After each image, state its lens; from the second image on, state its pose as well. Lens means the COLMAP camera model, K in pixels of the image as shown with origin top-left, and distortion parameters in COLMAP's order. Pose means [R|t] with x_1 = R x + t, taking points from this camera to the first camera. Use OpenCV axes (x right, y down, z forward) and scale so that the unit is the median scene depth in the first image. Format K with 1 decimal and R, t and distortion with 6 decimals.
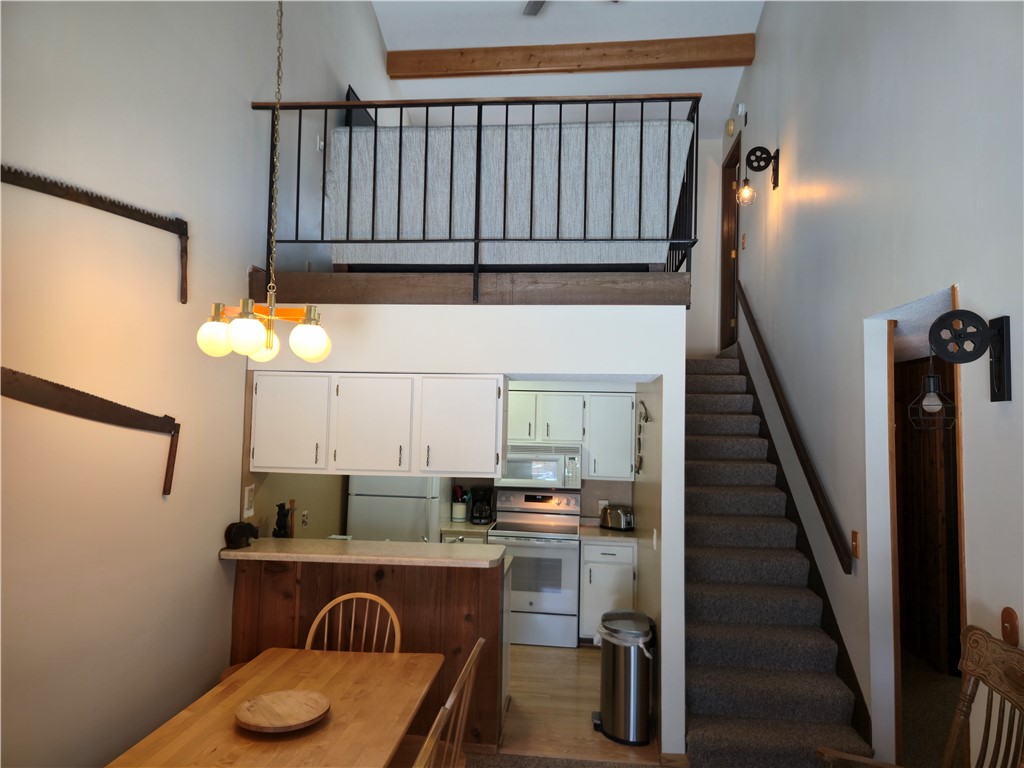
lens RADIAL K [[683.3, 0, 509.3], [0, 683.3, 385.0], [0, 0, 1]] dist [0.068122, -0.046075]
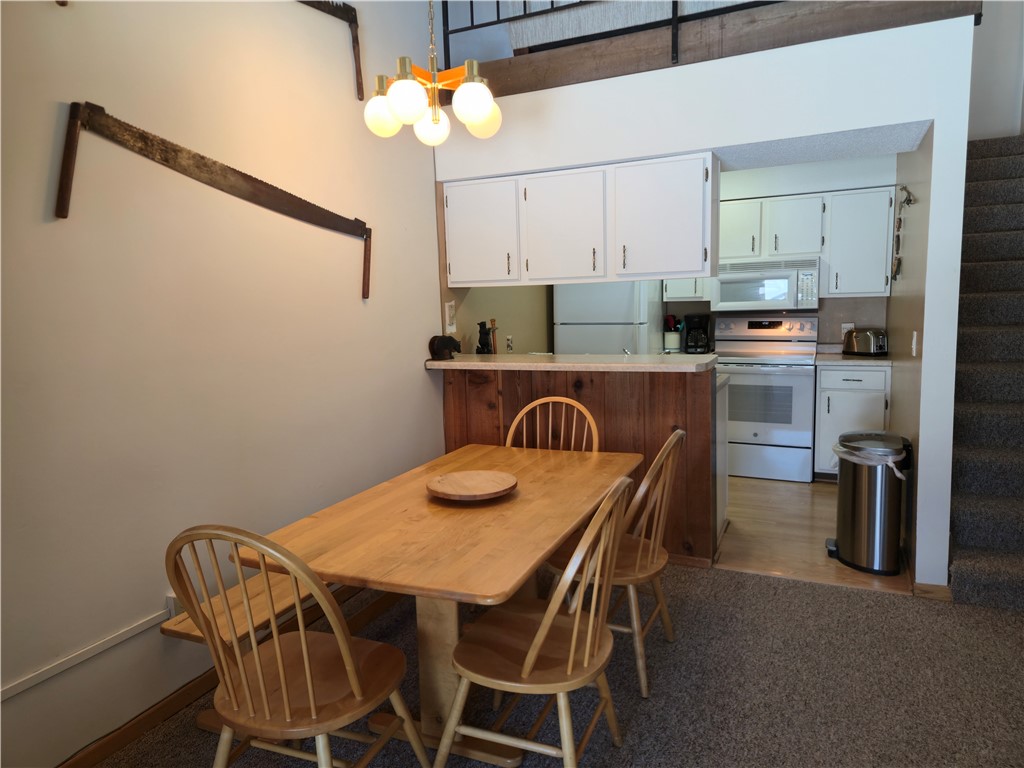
lens RADIAL K [[683.3, 0, 506.5], [0, 683.3, 377.1], [0, 0, 1]] dist [0.068122, -0.046075]
pose [[0.945212, -0.012546, -0.326217, 0.018824], [0.069025, 0.984350, 0.162143, 0.072740], [0.319078, -0.175777, 0.931285, 0.060026]]
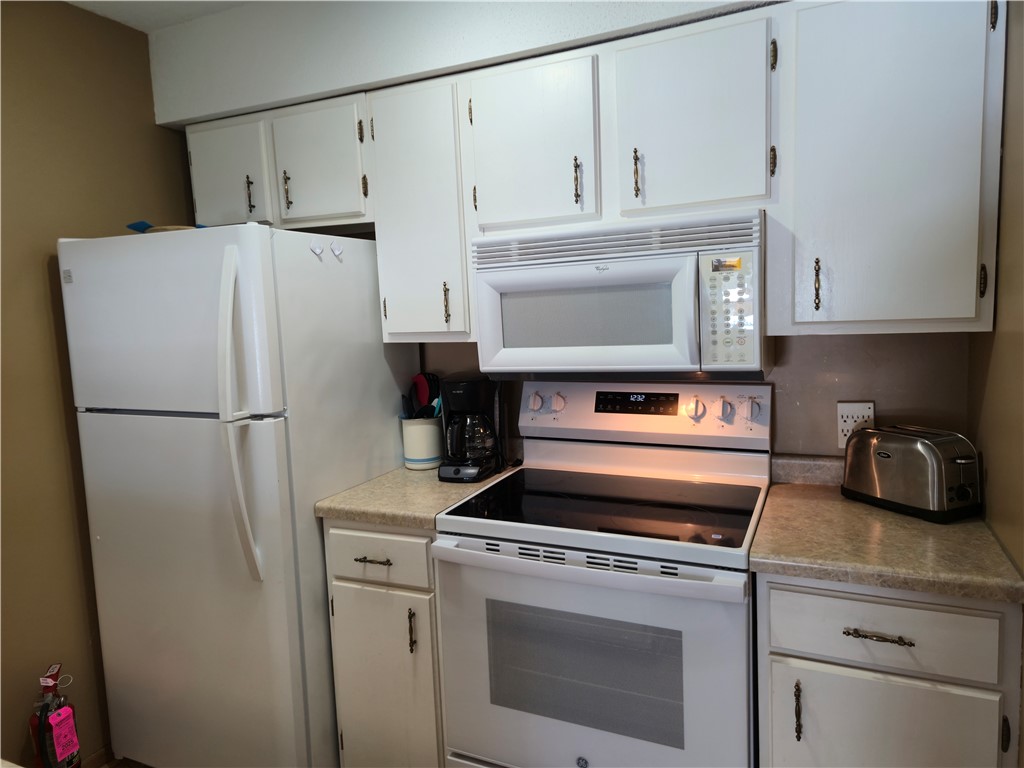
lens RADIAL K [[683.3, 0, 508.6], [0, 683.3, 383.2], [0, 0, 1]] dist [0.068122, -0.046075]
pose [[0.945234, -0.030741, -0.324942, 0.103633], [0.086965, 0.983287, 0.159951, 0.108831], [0.314594, -0.179449, 0.932110, 0.744853]]
